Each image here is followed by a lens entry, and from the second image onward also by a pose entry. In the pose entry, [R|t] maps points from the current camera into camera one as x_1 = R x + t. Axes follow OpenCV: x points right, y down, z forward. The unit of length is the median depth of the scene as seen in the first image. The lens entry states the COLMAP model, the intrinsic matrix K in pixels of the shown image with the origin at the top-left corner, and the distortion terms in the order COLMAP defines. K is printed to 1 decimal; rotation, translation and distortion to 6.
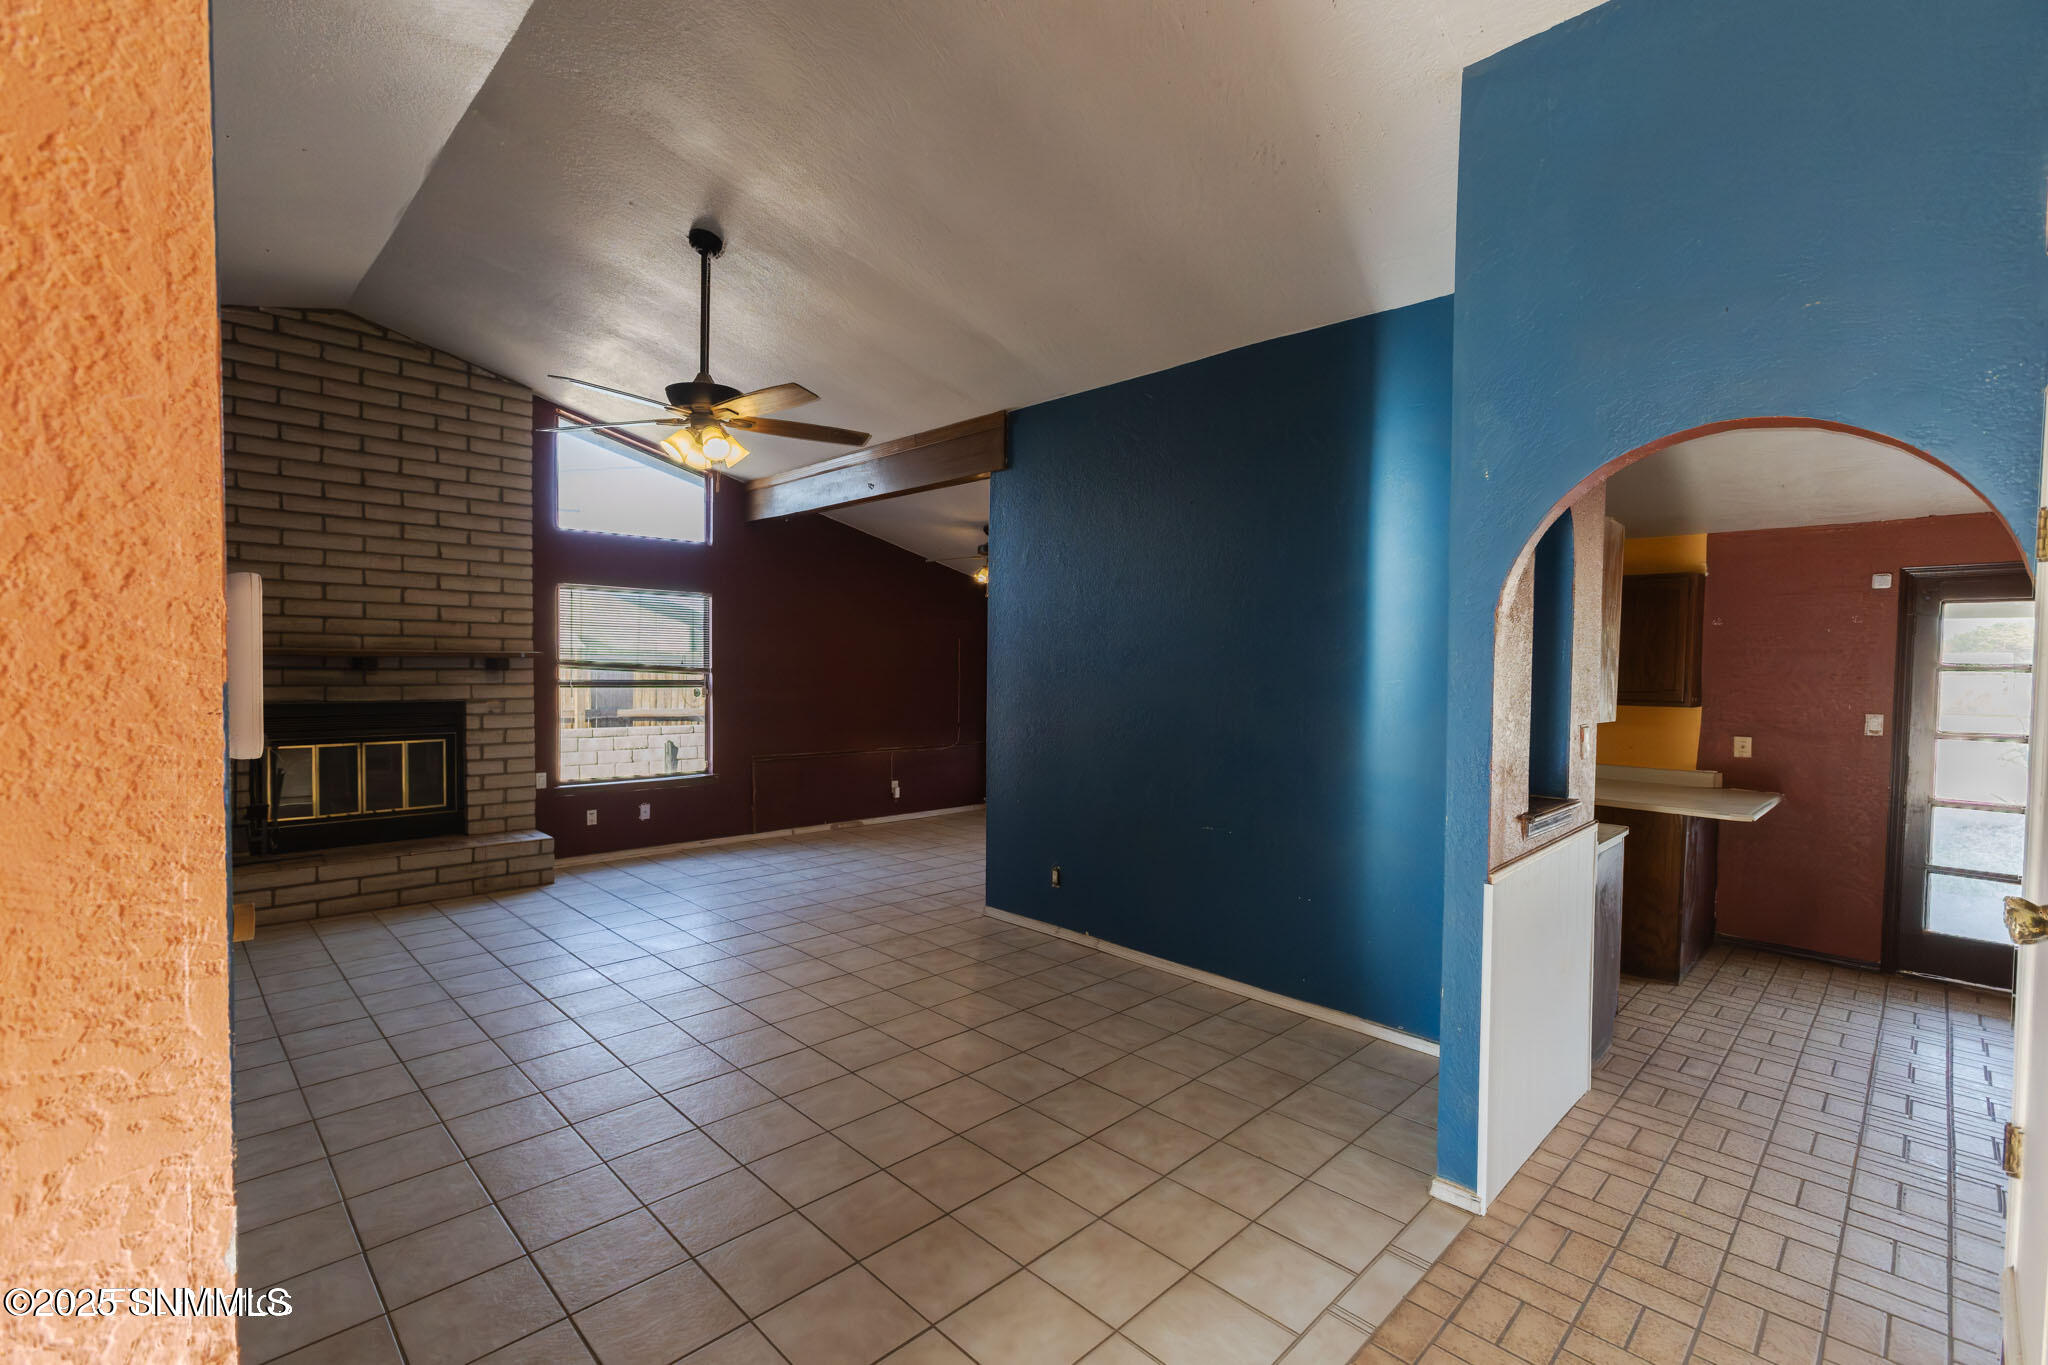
lens RADIAL K [[910.3, 0, 1021.8], [0, 910.3, 688.0], [0, 0, 1]] dist [-0.005510, 0.001076]
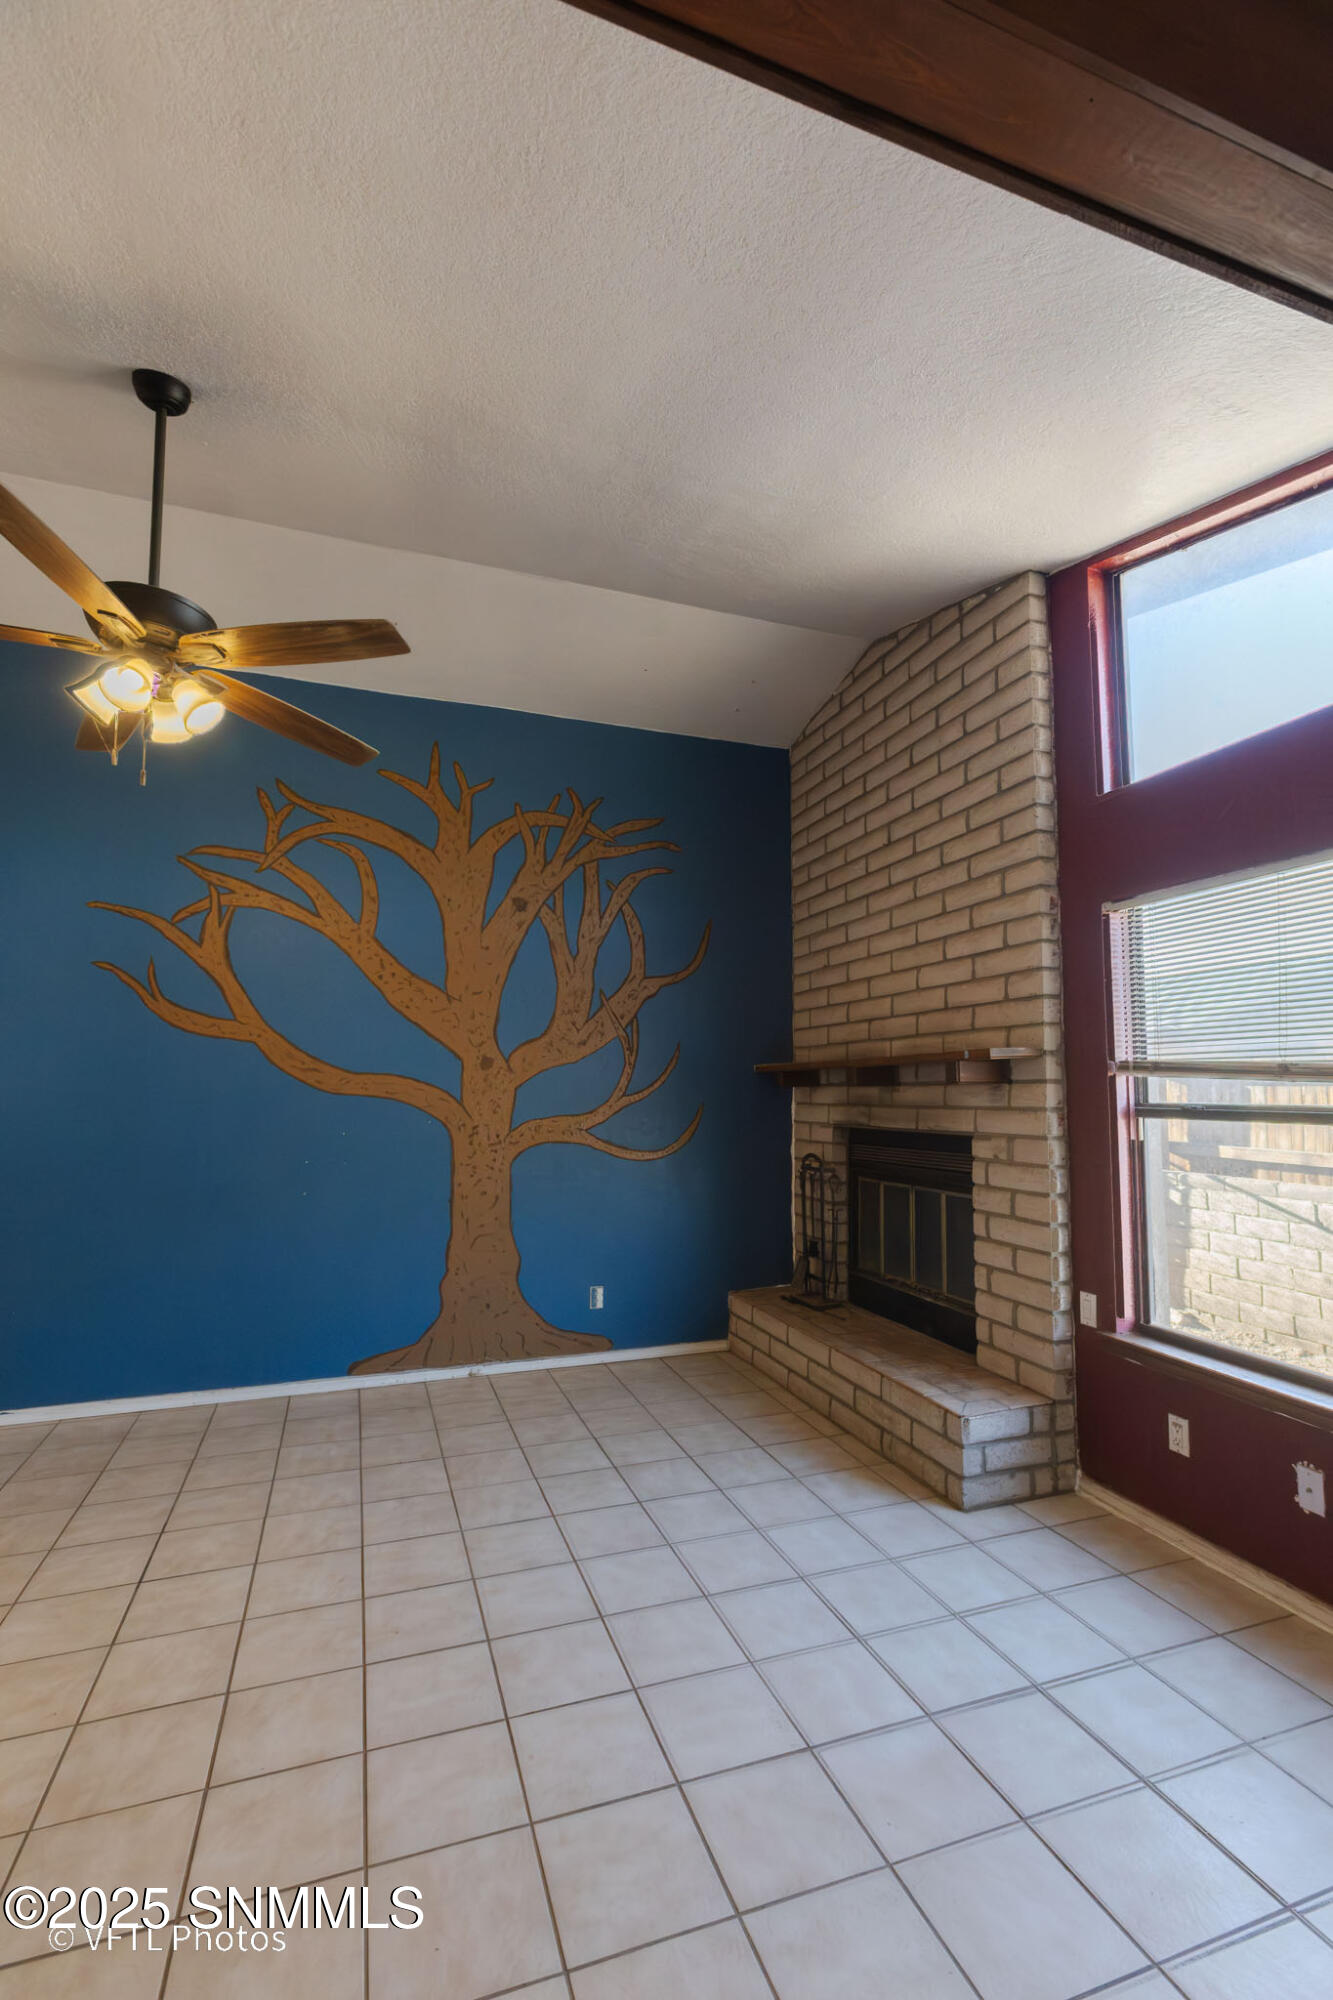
lens RADIAL K [[888.9, 0, 665.0], [0, 888.9, 1016.9], [0, 0, 1]] dist [-0.005510, 0.001076]
pose [[-0.432539, -0.091526, -0.896958, 0.014049], [-0.033456, 0.995778, -0.085476, -0.006951], [0.900994, -0.006963, -0.433775, 1.075087]]
